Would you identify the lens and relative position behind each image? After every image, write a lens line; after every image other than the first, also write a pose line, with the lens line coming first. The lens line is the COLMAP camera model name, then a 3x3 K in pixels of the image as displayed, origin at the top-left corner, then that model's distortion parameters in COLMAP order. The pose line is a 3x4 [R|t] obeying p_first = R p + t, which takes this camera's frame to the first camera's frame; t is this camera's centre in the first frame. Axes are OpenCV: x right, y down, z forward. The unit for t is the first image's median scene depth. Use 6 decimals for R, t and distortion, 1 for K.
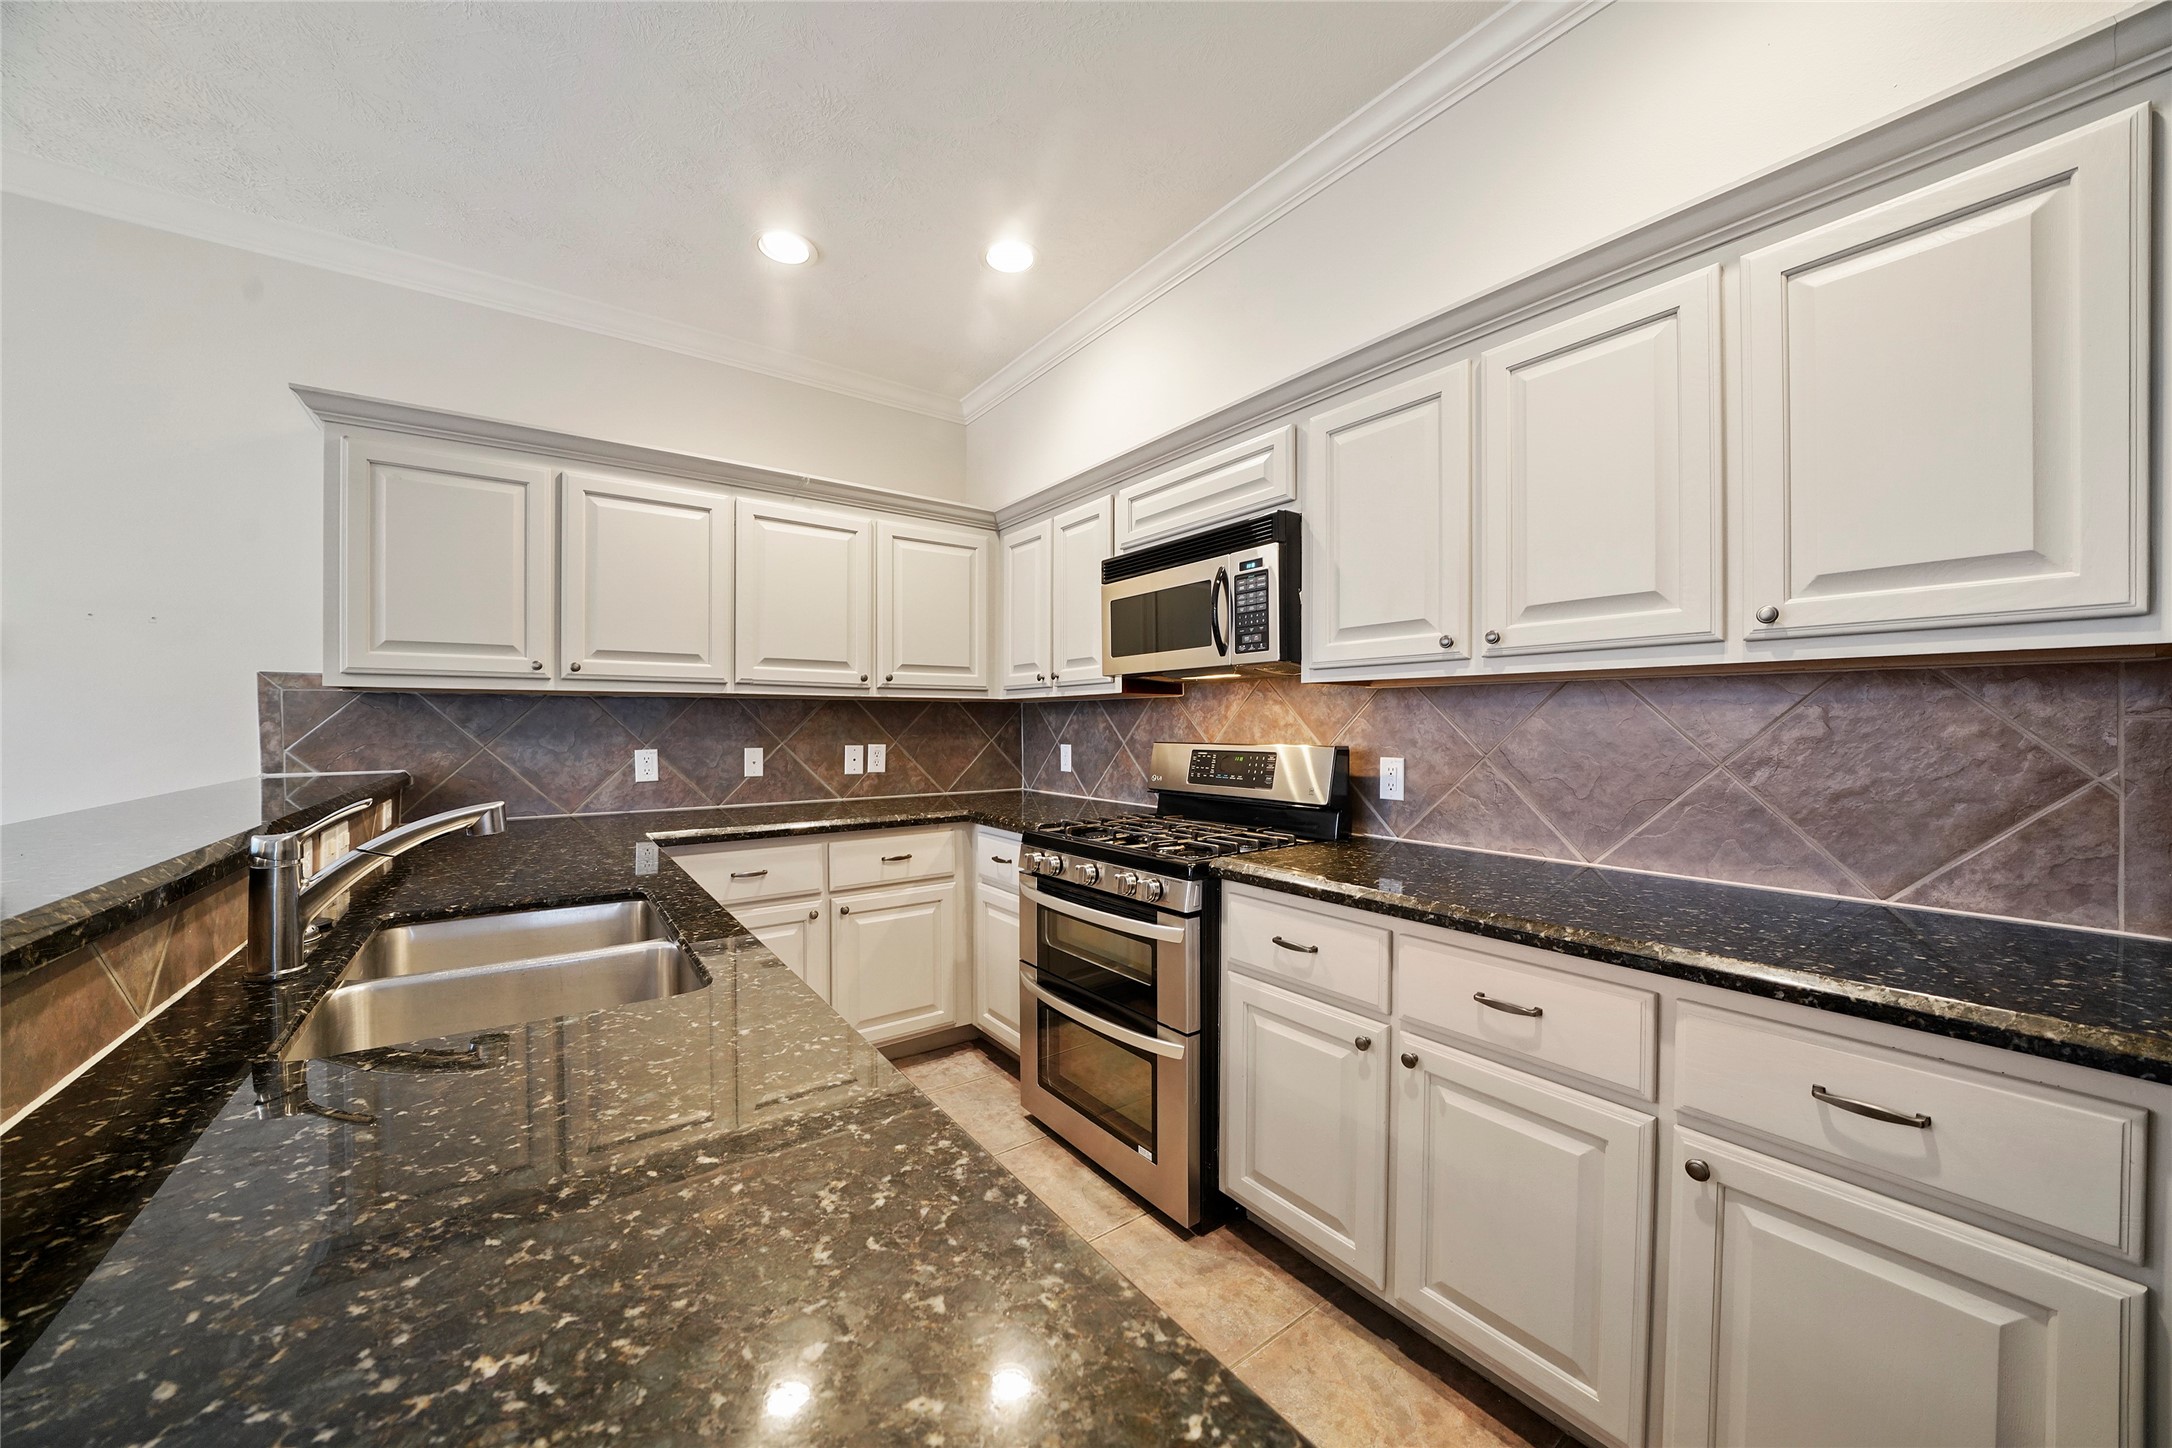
lens RADIAL K [[764.5, 0, 1079.1], [0, 764.5, 728.7], [0, 0, 1]] dist [-0.019270, 0.000408]
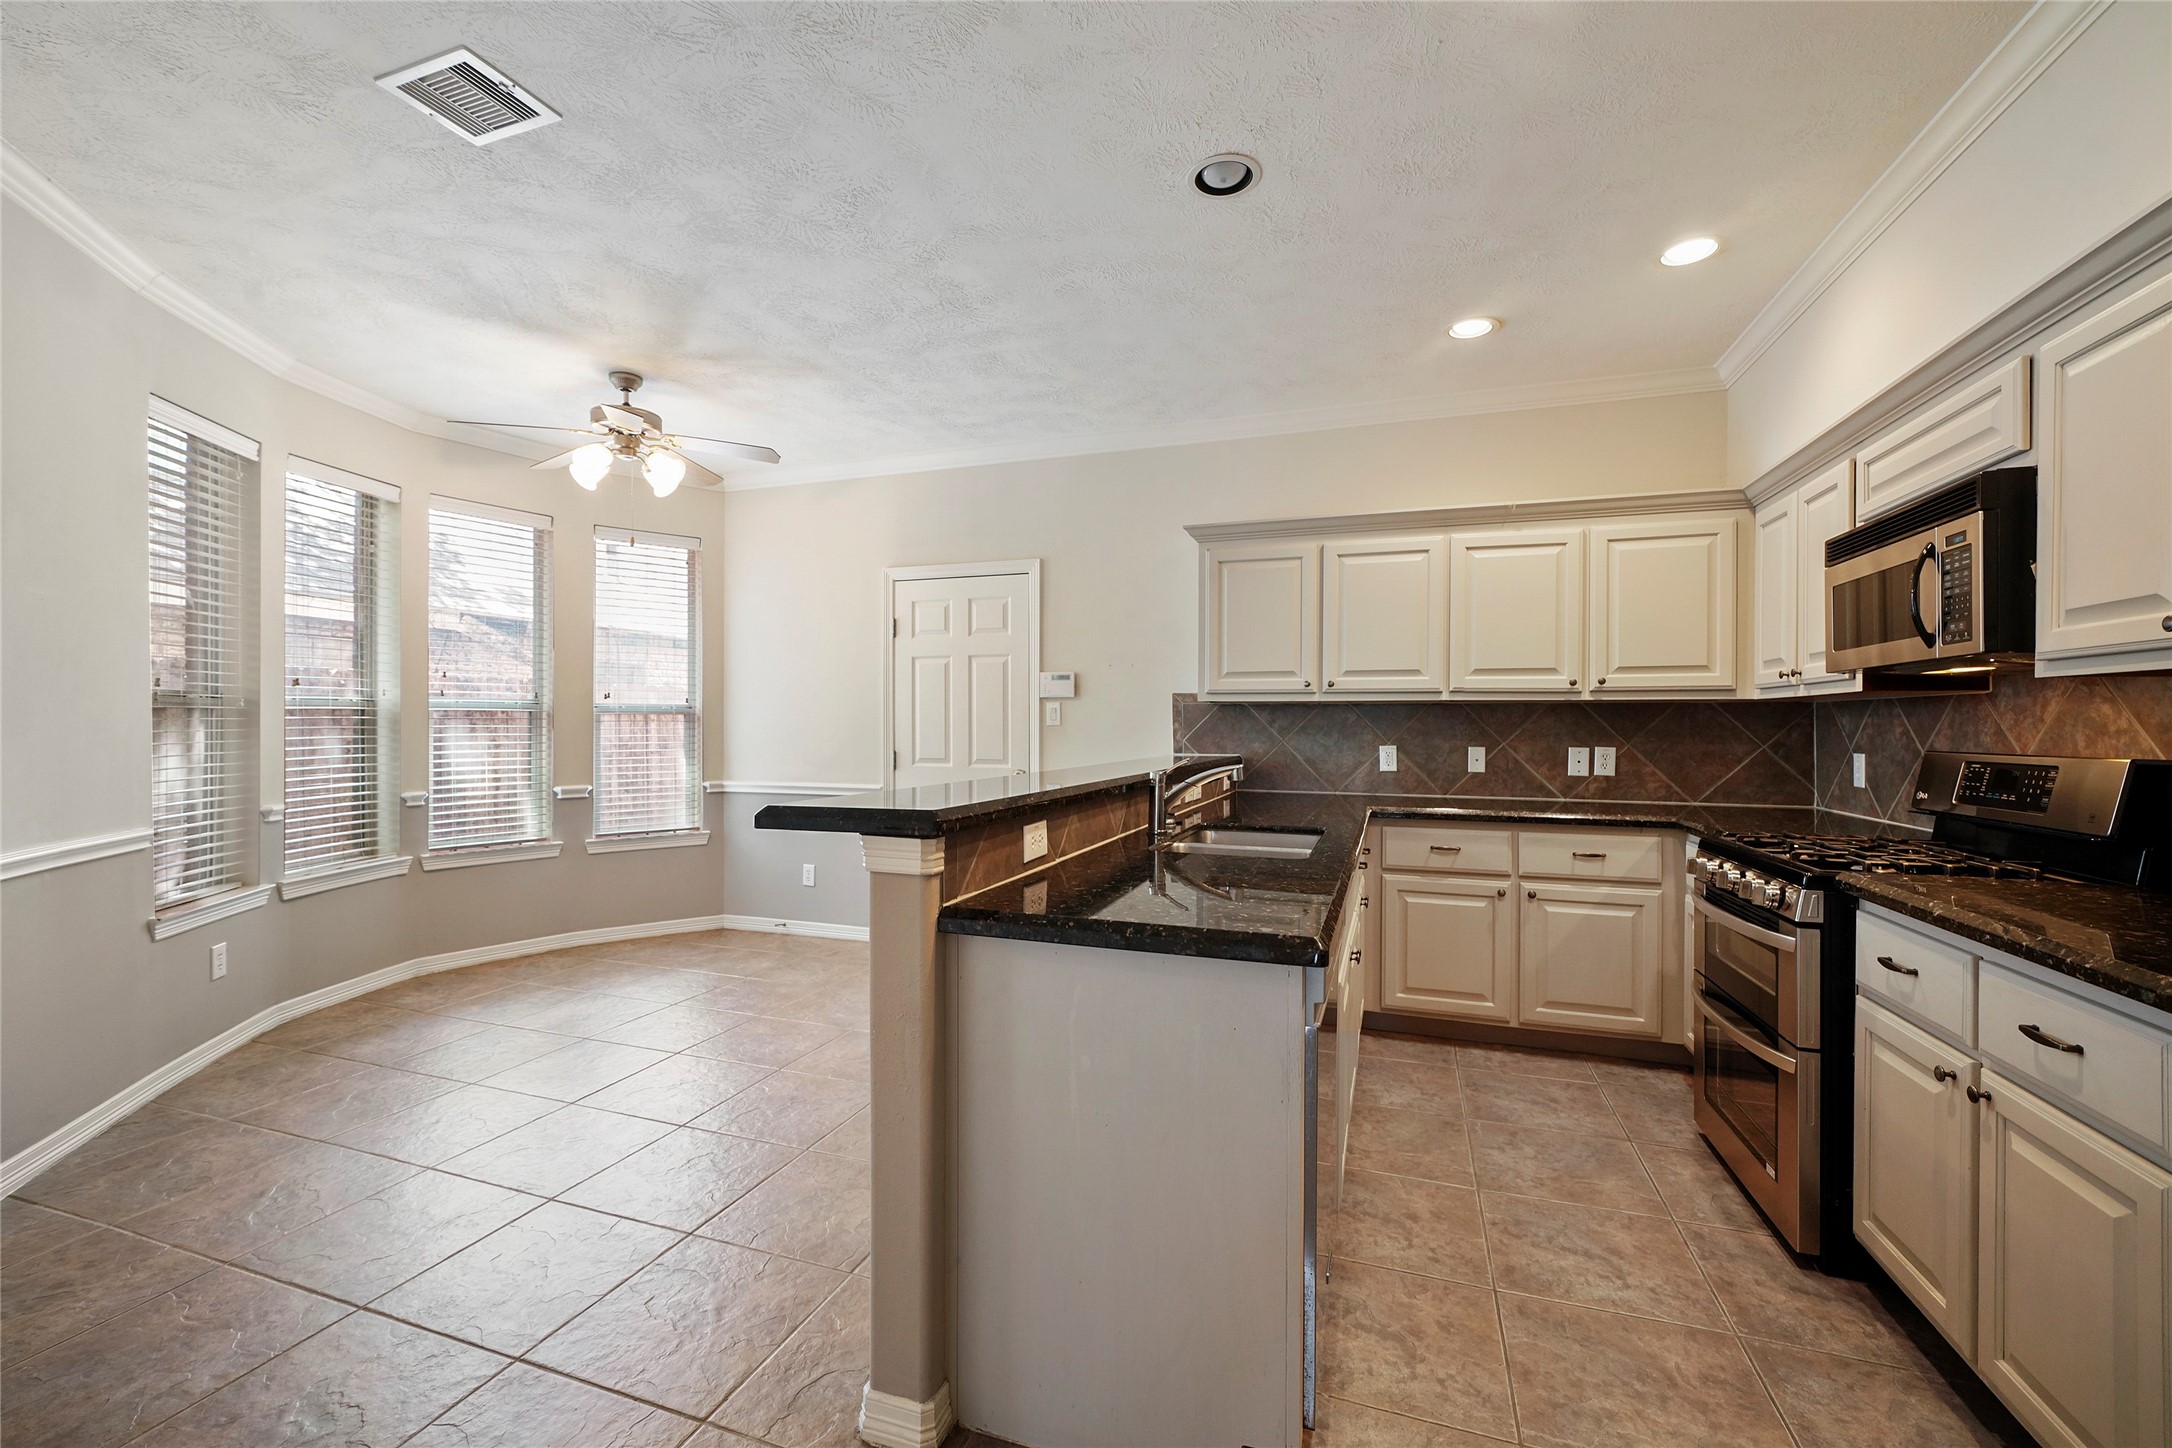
lens RADIAL K [[875.8, 0, 1084.5], [0, 875.8, 725.3], [0, 0, 1]] dist [-0.000281, -0.000048]
pose [[0.571574, 0.005026, -0.820535, 0.370380], [-0.011510, 0.999932, -0.001893, 0.002625], [0.820470, 0.010527, 0.571593, -0.266743]]
